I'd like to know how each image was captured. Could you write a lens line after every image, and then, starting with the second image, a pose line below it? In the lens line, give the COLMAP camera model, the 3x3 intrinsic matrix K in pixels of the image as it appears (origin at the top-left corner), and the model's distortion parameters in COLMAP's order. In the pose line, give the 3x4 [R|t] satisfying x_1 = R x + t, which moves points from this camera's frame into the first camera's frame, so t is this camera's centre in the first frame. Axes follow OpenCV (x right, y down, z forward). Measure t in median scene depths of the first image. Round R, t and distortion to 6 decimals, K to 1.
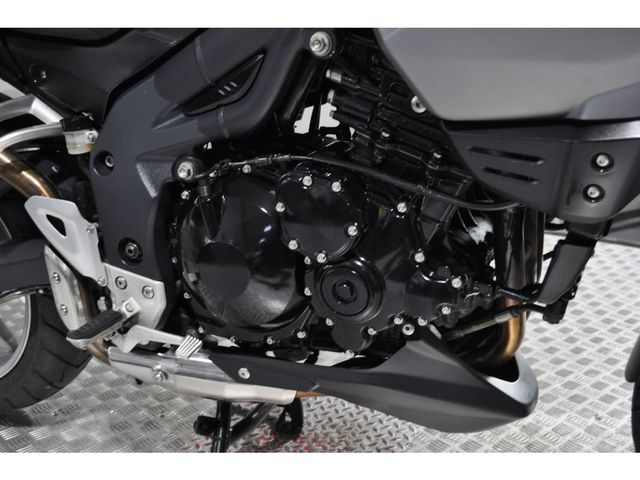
lens RADIAL K [[797.1, 0, 319.3], [0, 797.1, 240.0], [0, 0, 1]] dist [-0.027219, 0.000000]
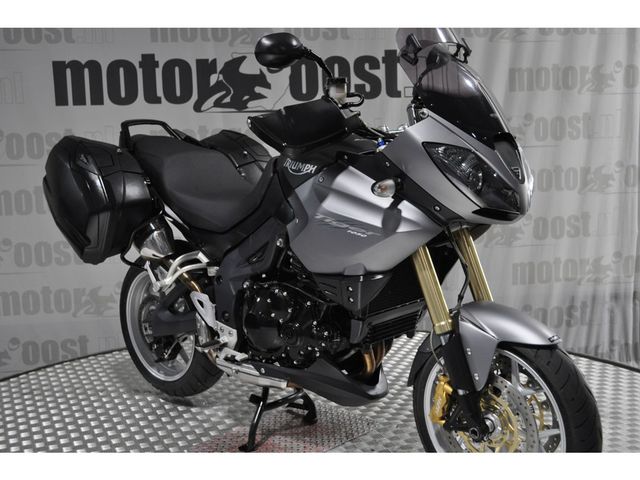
lens RADIAL K [[797.1, 0, 319.4], [0, 797.1, 236.6], [0, 0, 1]] dist [-0.027219, 0.000000]
pose [[0.950401, 0.047635, -0.307357, 0.772114], [-0.097977, 0.983743, -0.150500, 0.112222], [0.295191, 0.173150, 0.939618, -1.253749]]
